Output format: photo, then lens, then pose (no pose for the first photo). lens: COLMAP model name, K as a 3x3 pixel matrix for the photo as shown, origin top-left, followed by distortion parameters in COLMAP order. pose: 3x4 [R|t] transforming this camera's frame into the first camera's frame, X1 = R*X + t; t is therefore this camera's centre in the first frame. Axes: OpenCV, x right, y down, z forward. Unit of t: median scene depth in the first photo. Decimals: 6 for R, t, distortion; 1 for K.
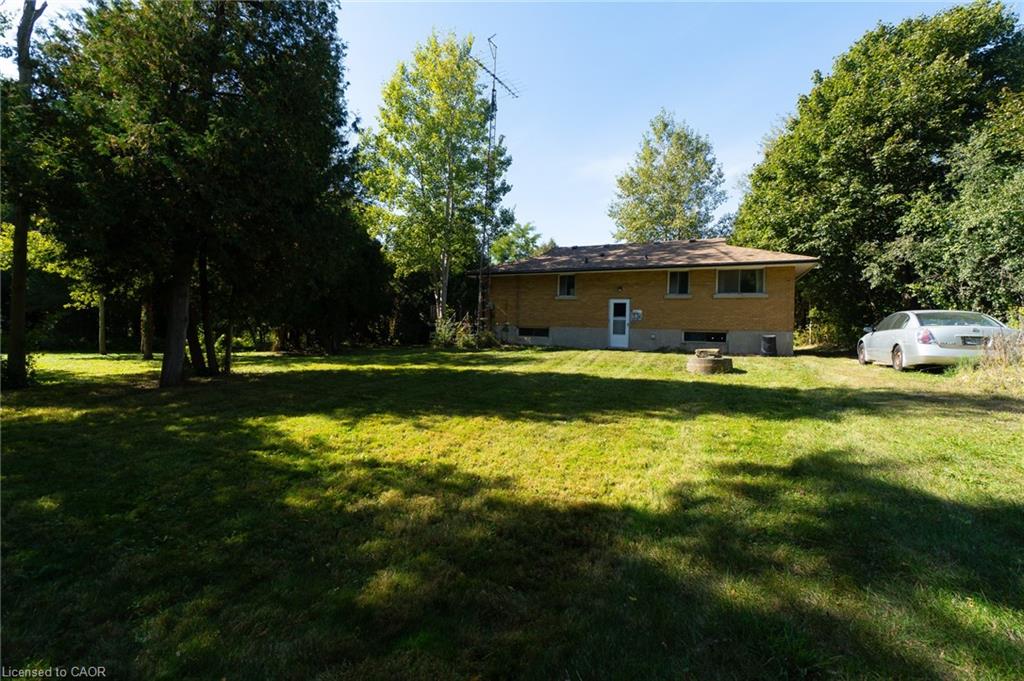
lens RADIAL K [[451.1, 0, 512.9], [0, 451.1, 356.1], [0, 0, 1]] dist [-0.001493, -0.000015]
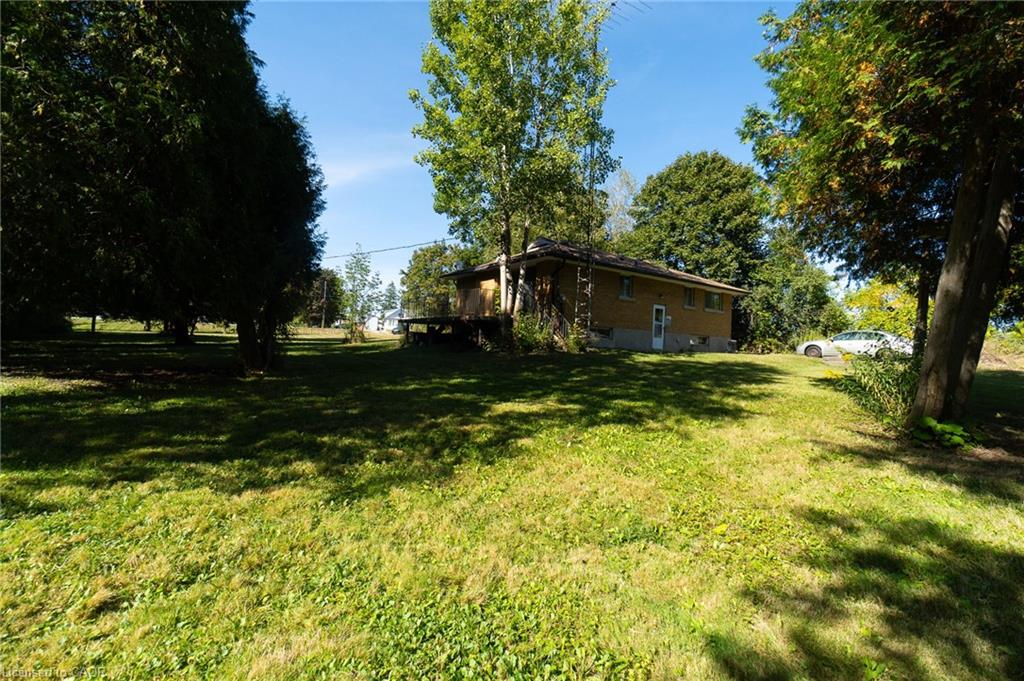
lens RADIAL K [[451.1, 0, 512.9], [0, 451.1, 356.1], [0, 0, 1]] dist [-0.001493, -0.000015]
pose [[0.489317, -0.010686, 0.872040, -0.856322], [0.040622, 0.999119, -0.010551, -0.005290], [-0.871159, 0.040587, 0.489320, 0.740508]]
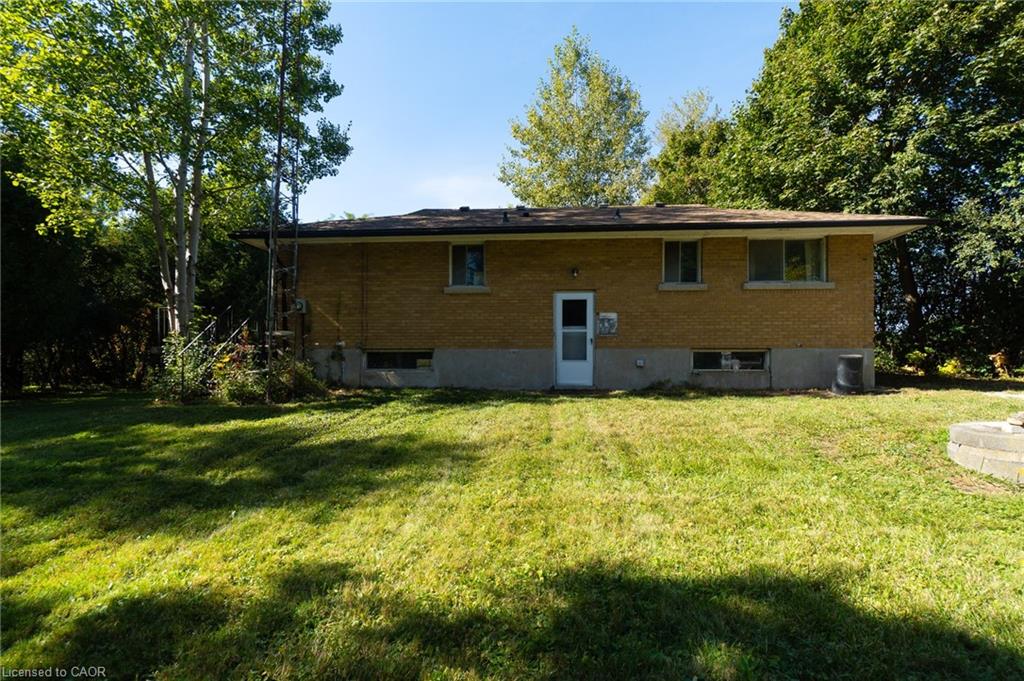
lens RADIAL K [[451.1, 0, 512.9], [0, 451.1, 356.1], [0, 0, 1]] dist [-0.001493, -0.000015]
pose [[0.933103, -0.023582, 0.358836, -0.015211], [0.044314, 0.997783, -0.049659, -0.029164], [-0.356869, 0.062238, 0.932079, 0.520990]]
